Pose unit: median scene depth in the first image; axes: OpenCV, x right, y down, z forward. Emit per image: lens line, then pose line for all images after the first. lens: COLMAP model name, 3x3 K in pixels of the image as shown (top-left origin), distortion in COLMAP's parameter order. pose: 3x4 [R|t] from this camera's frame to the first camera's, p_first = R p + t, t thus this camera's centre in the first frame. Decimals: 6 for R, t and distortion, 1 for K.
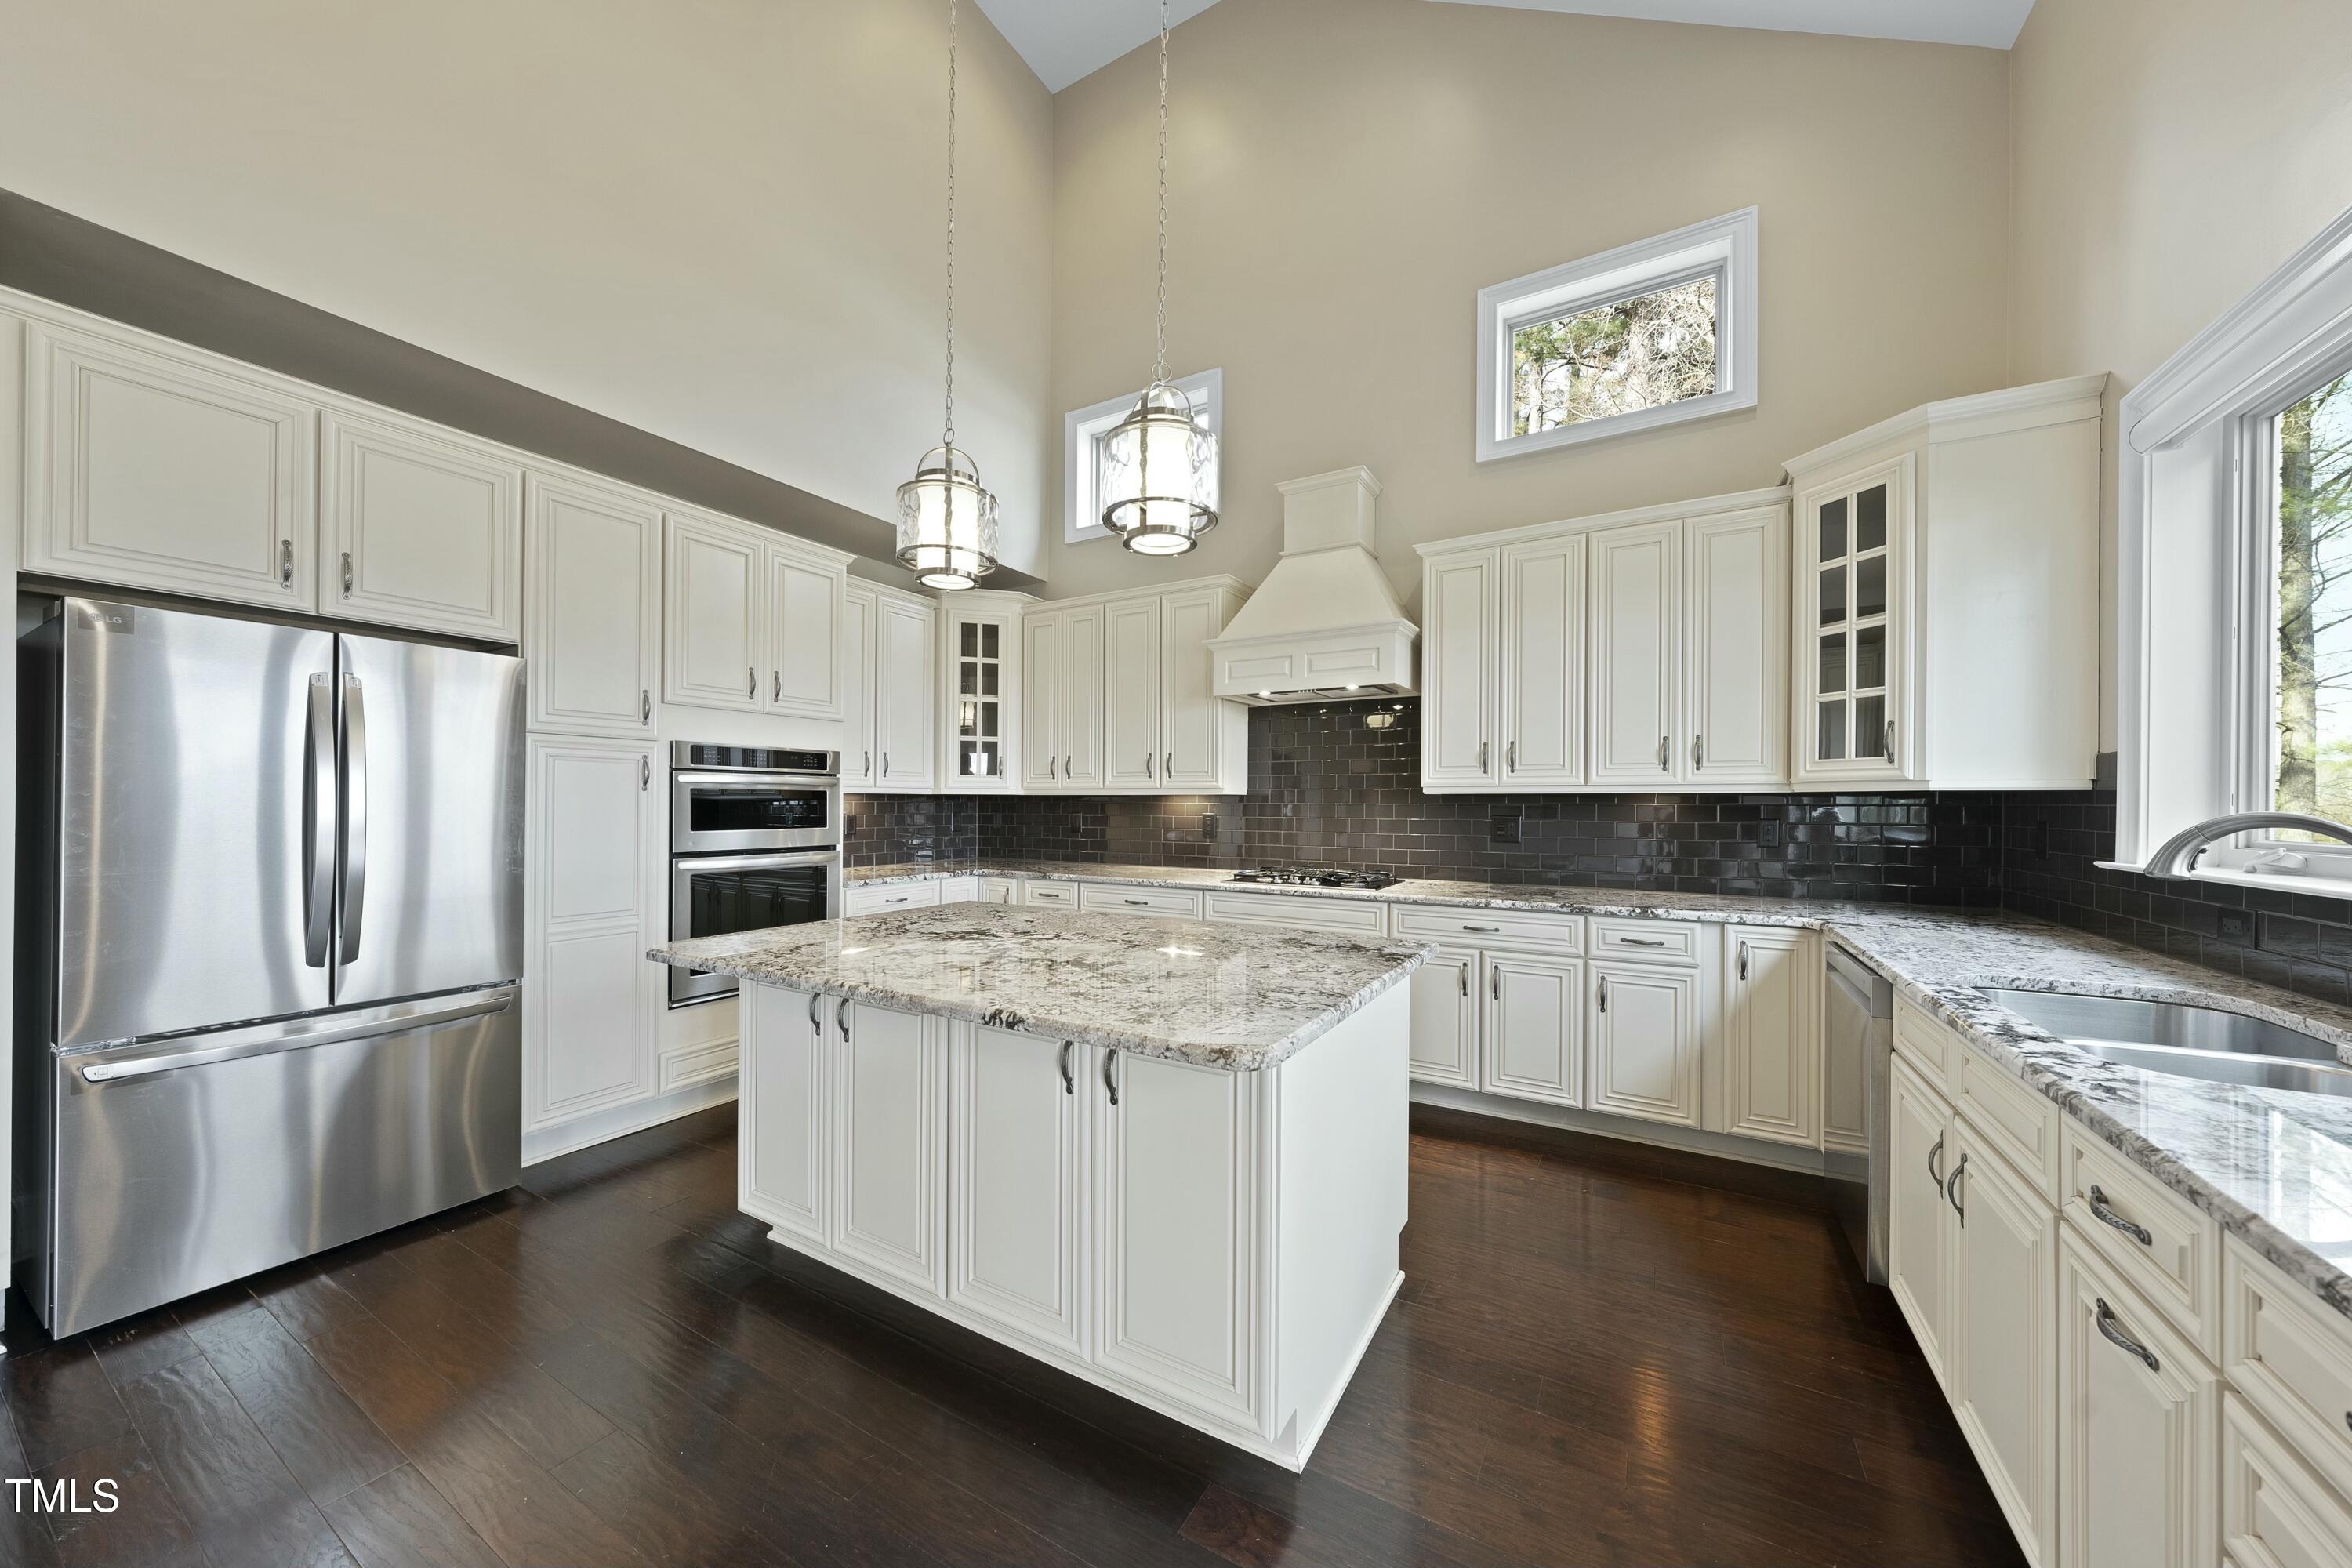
lens RADIAL K [[799.3, 0, 1197.7], [0, 799.3, 802.5], [0, 0, 1]] dist [-0.004582, 0.000984]
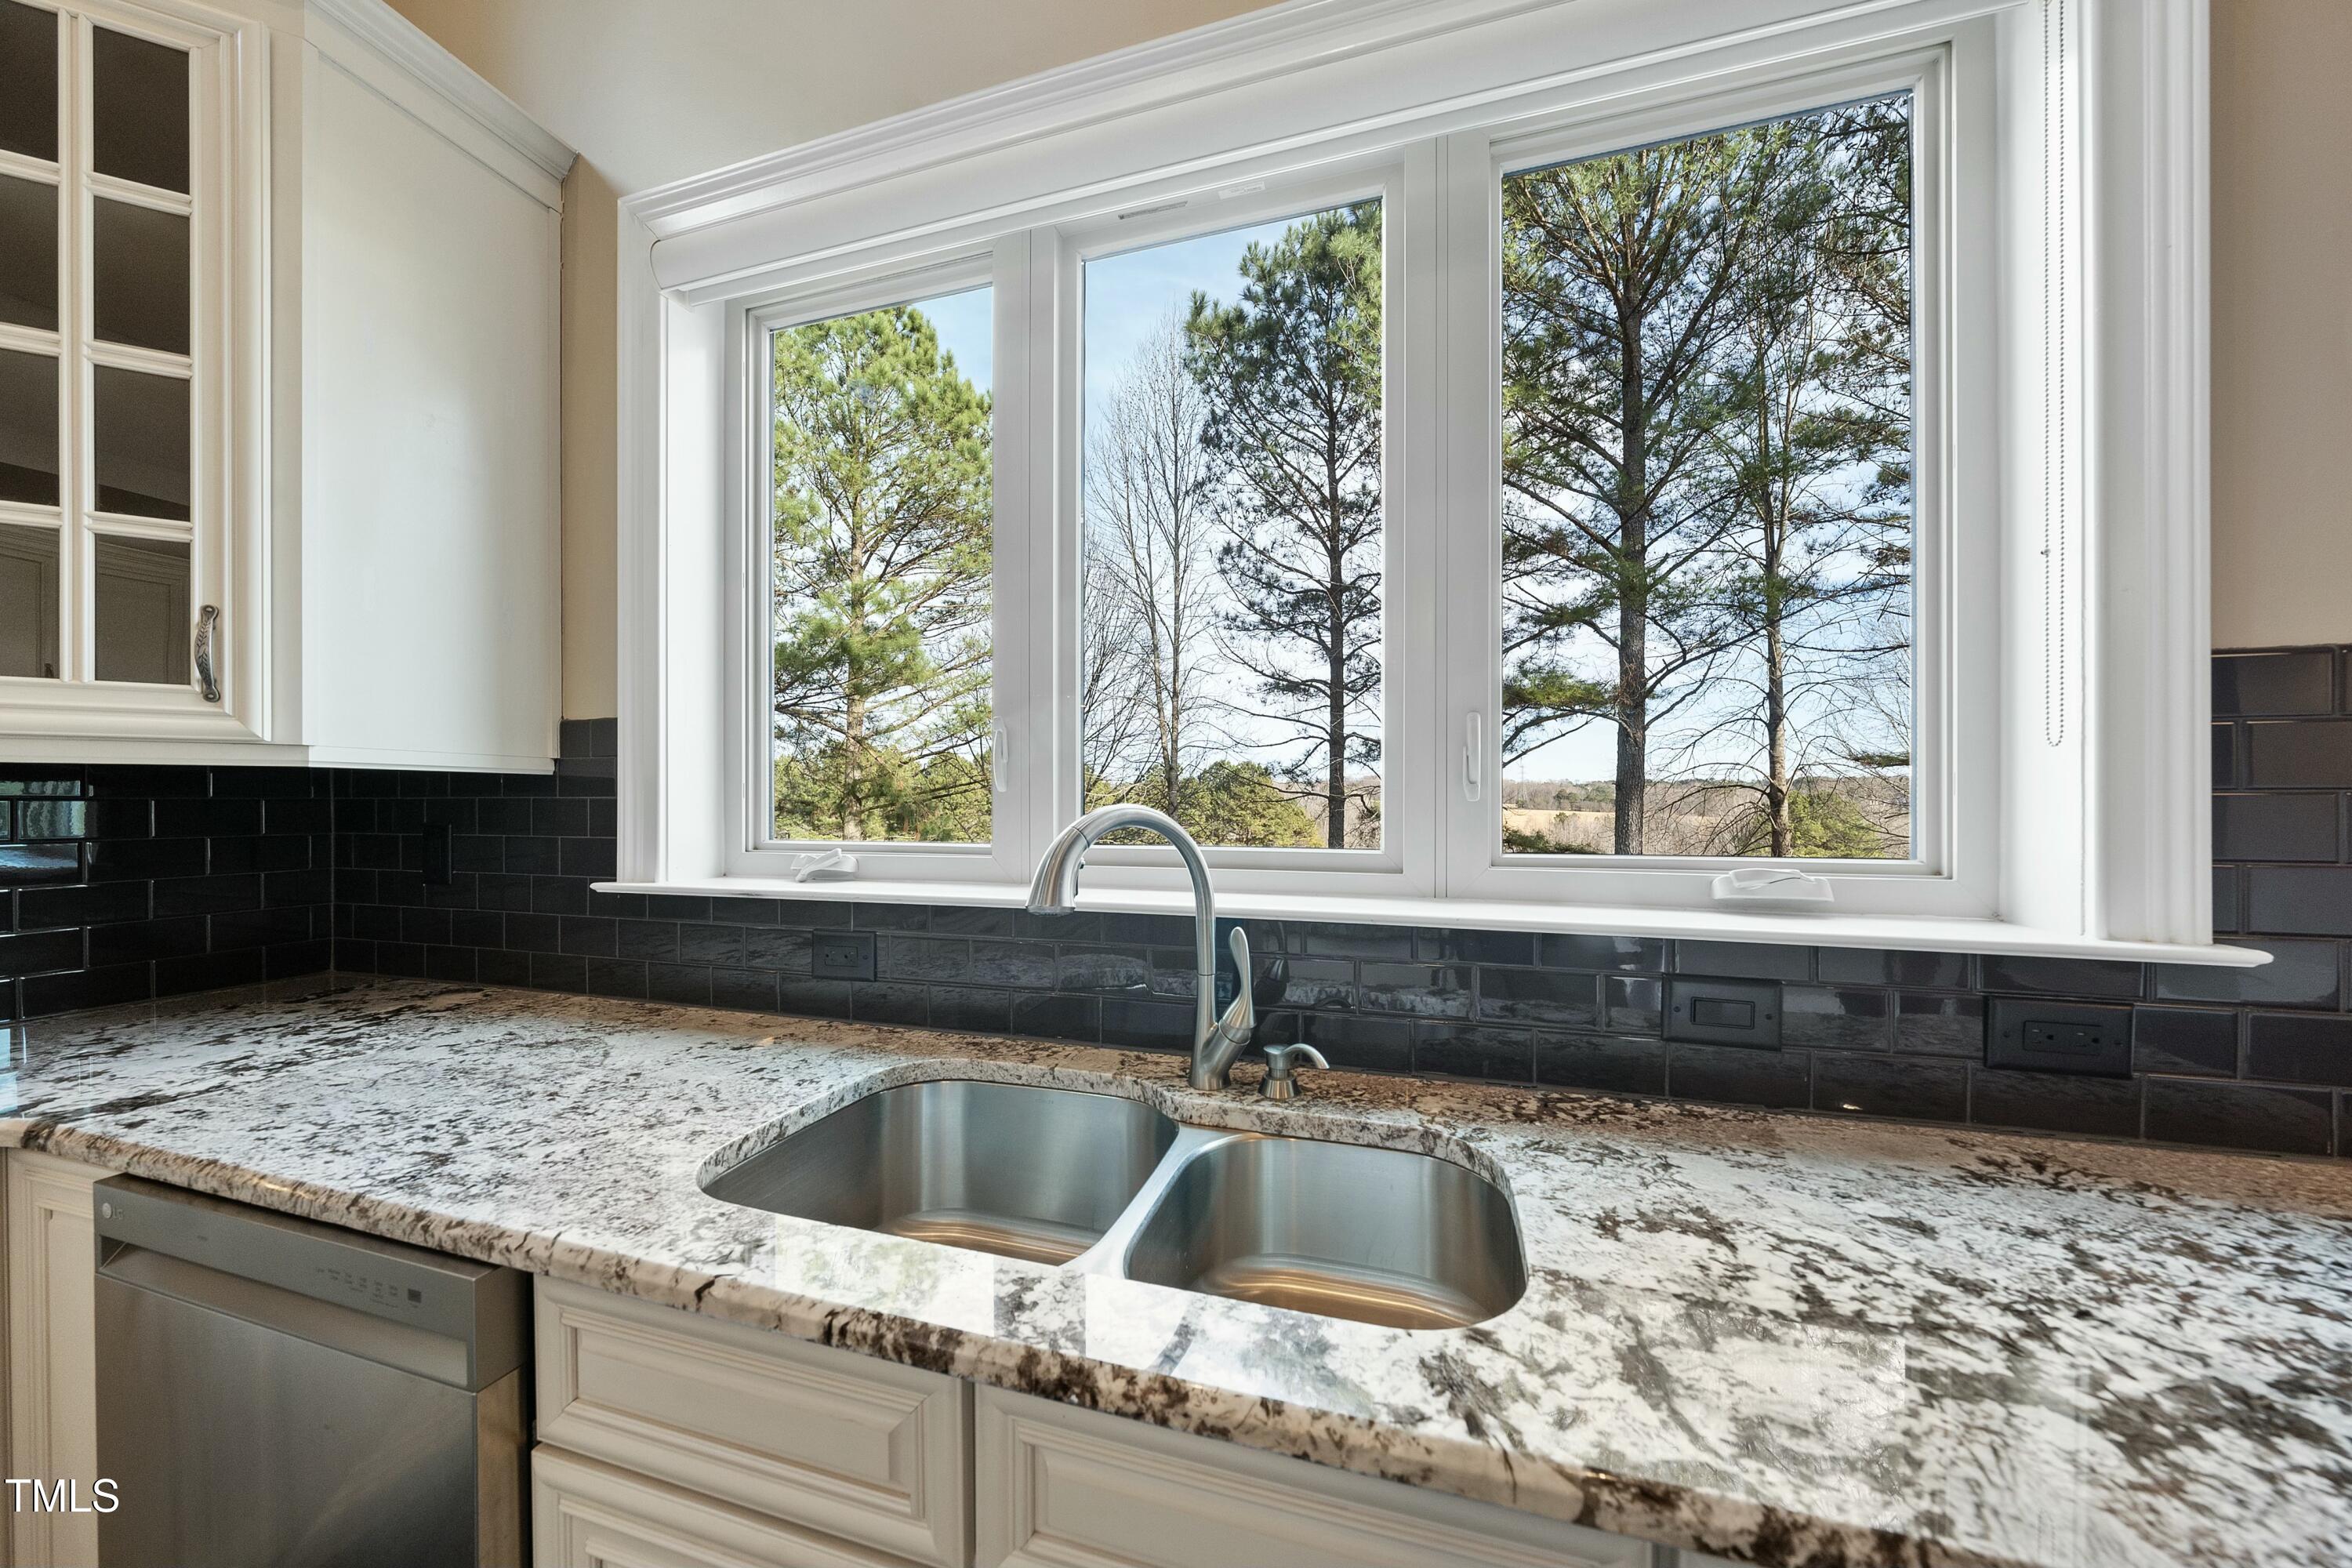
lens RADIAL K [[799.3, 0, 1166.8], [0, 799.3, 813.4], [0, 0, 1]] dist [-0.004582, 0.000984]
pose [[-0.208356, -0.016424, 0.977915, 0.352008], [-0.001298, 0.999863, 0.016516, 0.004768], [-0.978052, 0.002172, -0.208349, 0.617170]]
